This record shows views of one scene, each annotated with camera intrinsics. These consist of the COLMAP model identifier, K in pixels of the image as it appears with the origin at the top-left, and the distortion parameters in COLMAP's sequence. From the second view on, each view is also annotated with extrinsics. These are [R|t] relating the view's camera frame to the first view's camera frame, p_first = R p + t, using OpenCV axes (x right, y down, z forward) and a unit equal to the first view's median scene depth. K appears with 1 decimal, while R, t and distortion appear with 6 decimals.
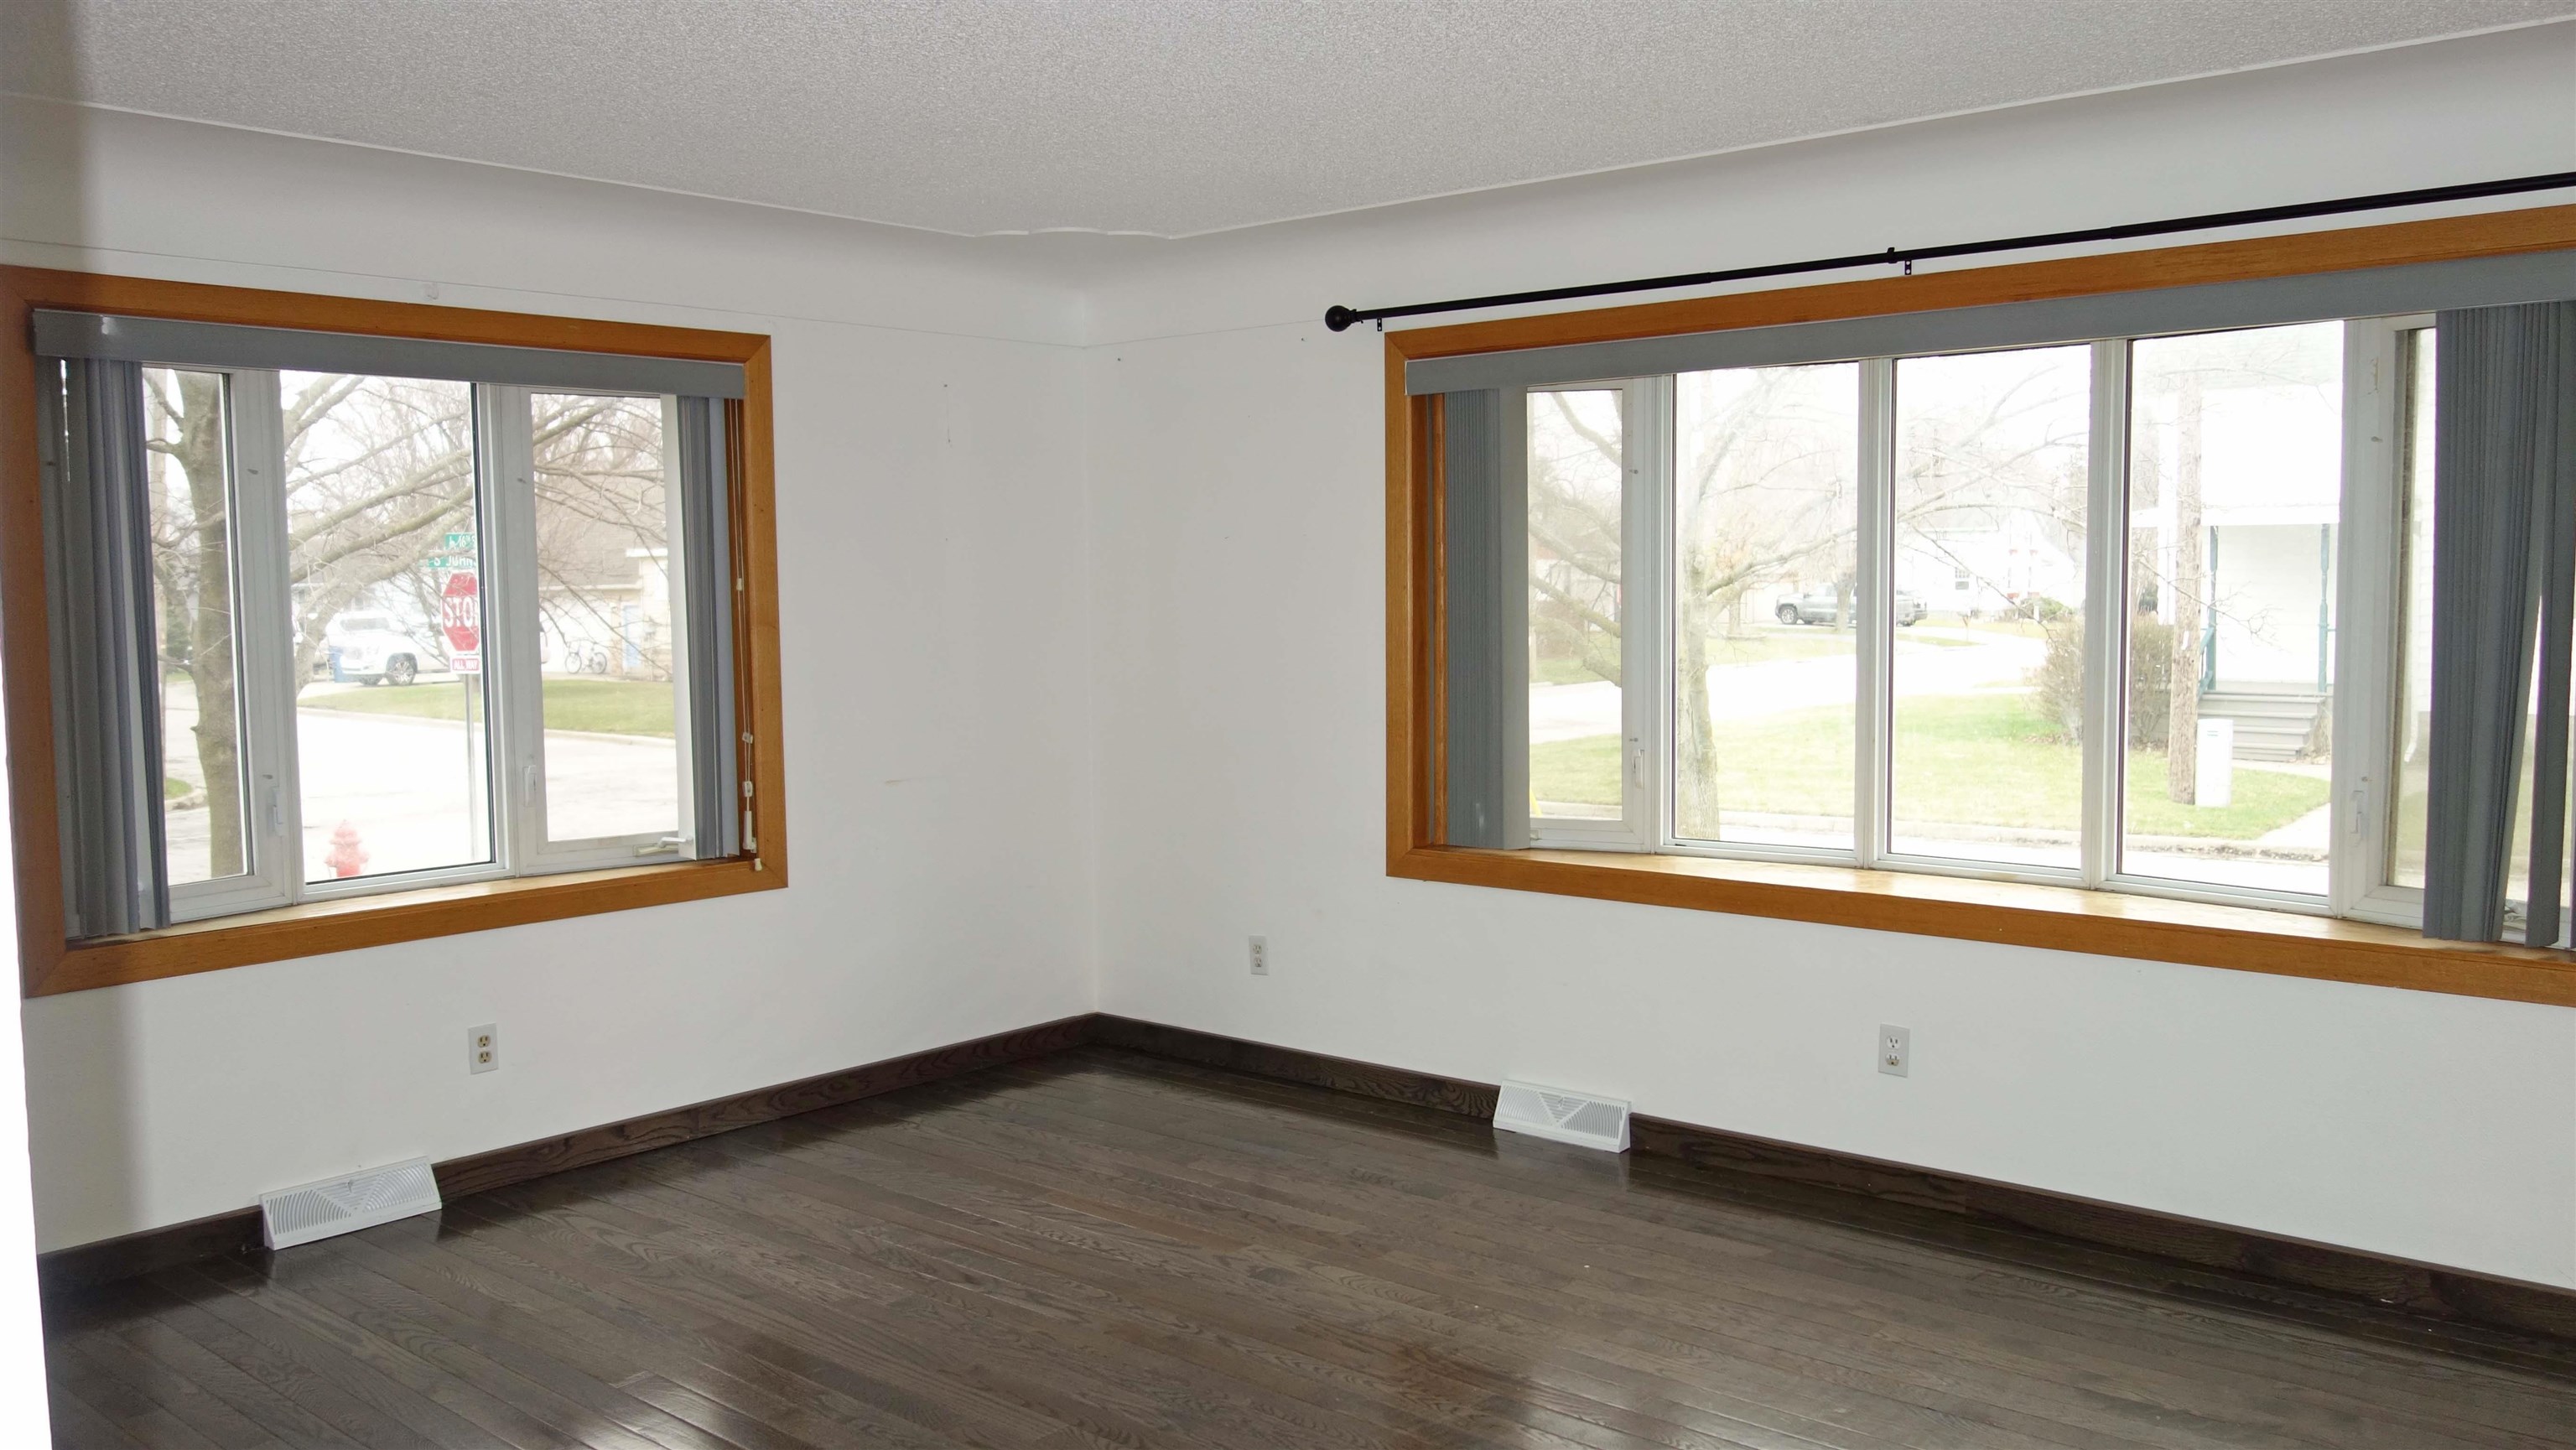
lens RADIAL K [[2055.7, 0, 1277.8], [0, 2055.7, 719.1], [0, 0, 1]] dist [-0.017991, 0.002082]
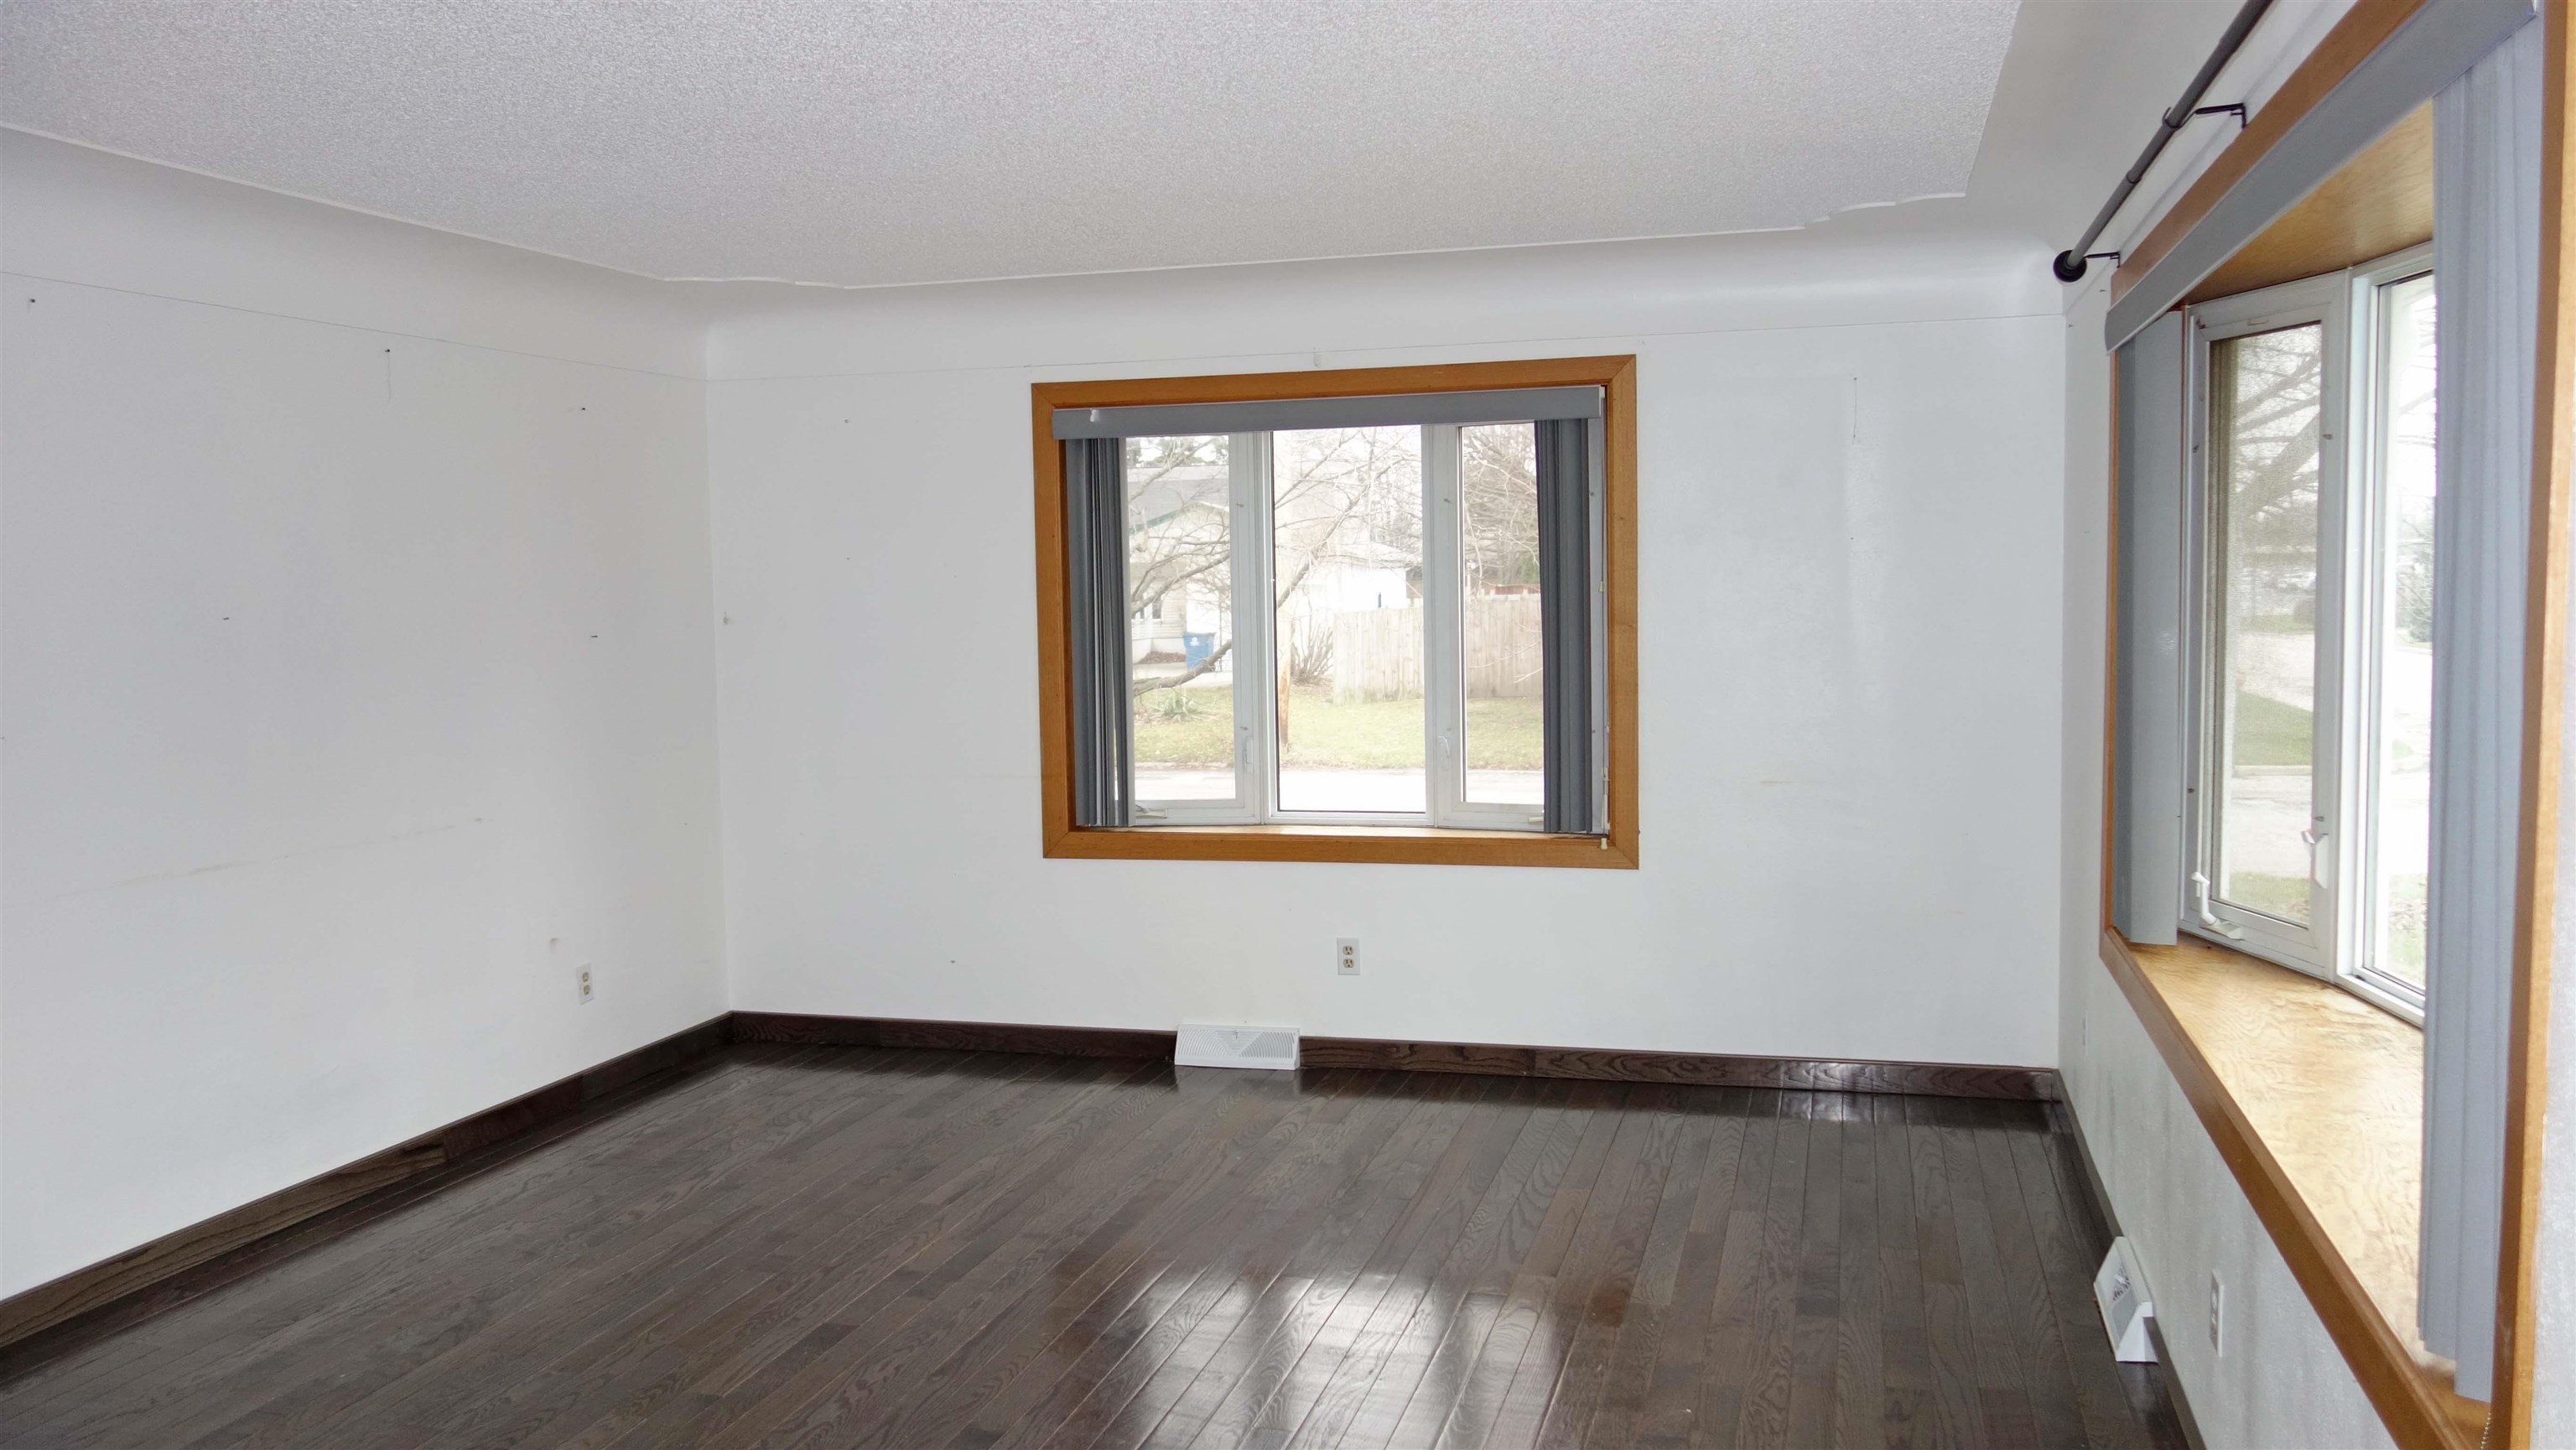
lens RADIAL K [[2055.7, 0, 1277.4], [0, 2055.7, 736.0], [0, 0, 1]] dist [-0.017991, 0.002082]
pose [[0.429103, 0.076916, -0.899975, 0.722650], [-0.046539, 0.996927, 0.063013, -0.052374], [0.902056, 0.014845, 0.431364, 0.412587]]
